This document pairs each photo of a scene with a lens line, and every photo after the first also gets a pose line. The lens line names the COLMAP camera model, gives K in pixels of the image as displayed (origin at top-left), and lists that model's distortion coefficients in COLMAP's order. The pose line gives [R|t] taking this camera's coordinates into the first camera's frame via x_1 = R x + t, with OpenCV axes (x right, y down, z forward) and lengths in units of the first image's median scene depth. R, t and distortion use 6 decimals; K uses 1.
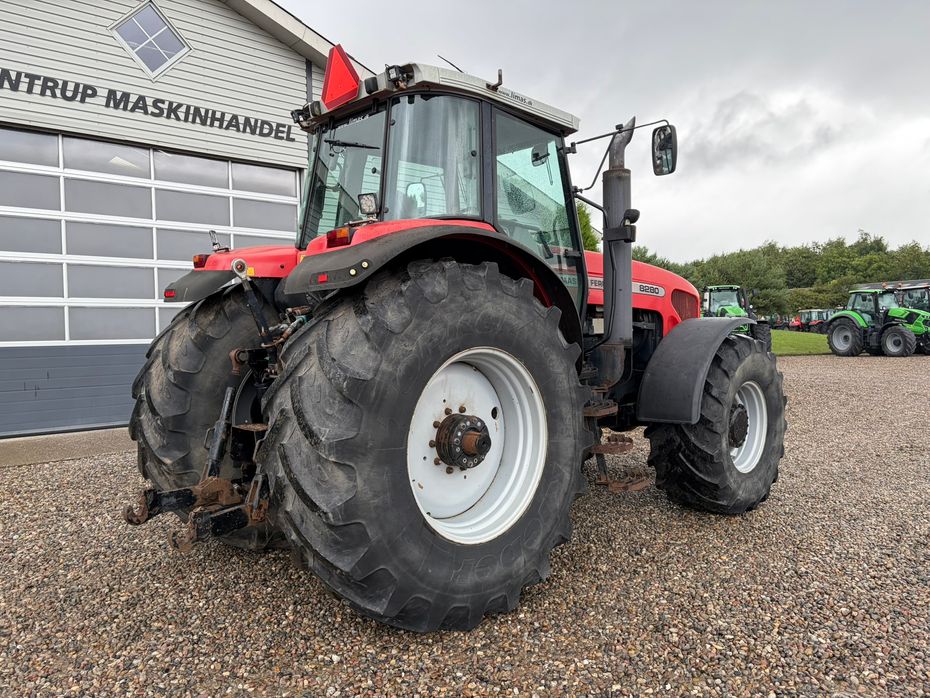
lens RADIAL K [[699.0, 0, 465.1], [0, 699.0, 351.9], [0, 0, 1]] dist [0.058316, -0.063689]
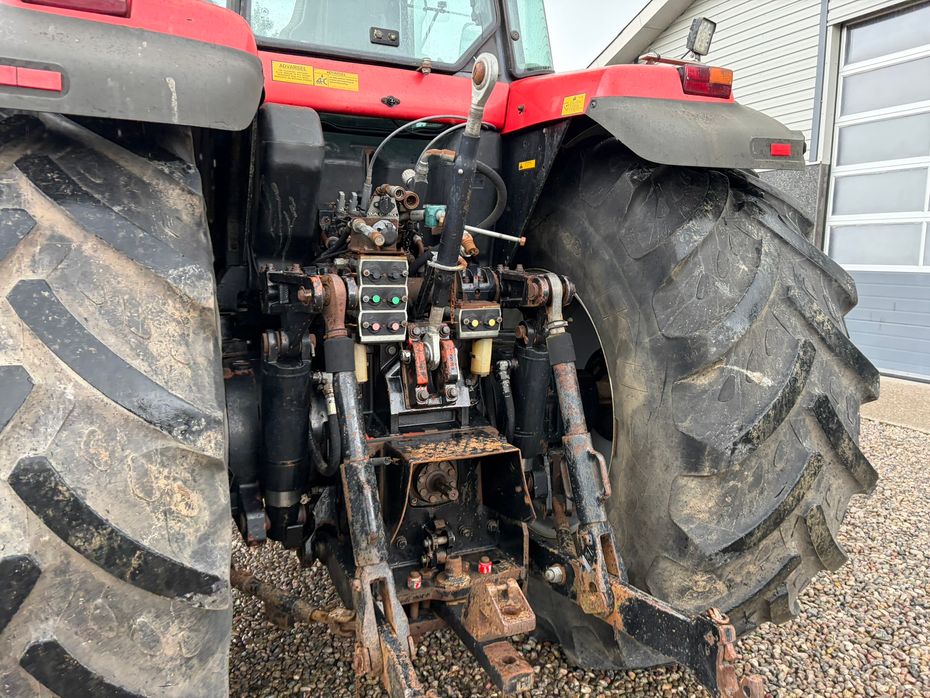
lens RADIAL K [[699.0, 0, 463.1], [0, 699.0, 345.6], [0, 0, 1]] dist [0.058316, -0.063689]
pose [[-0.290014, 0.132221, -0.947845, 0.360023], [-0.040547, 0.987823, 0.150204, -0.026846], [0.956163, 0.081993, -0.281121, 0.754764]]
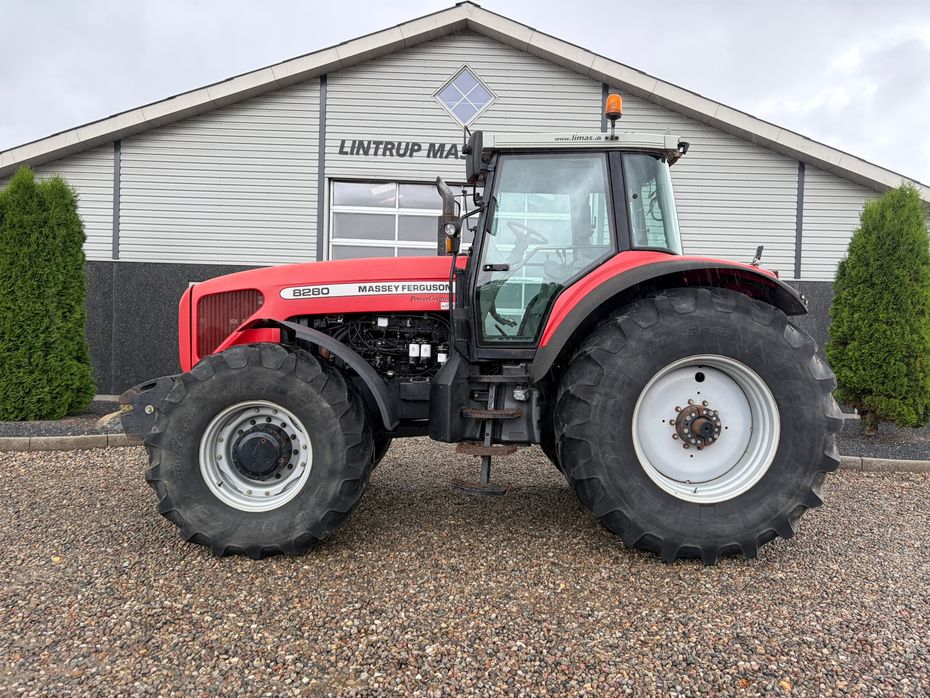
lens RADIAL K [[699.0, 0, 474.7], [0, 699.0, 348.1], [0, 0, 1]] dist [0.058316, -0.063689]
pose [[0.765407, 0.049511, -0.641639, 0.409622], [-0.060772, 0.998141, 0.004525, -0.010442], [0.640670, 0.035531, 0.766994, 0.090052]]
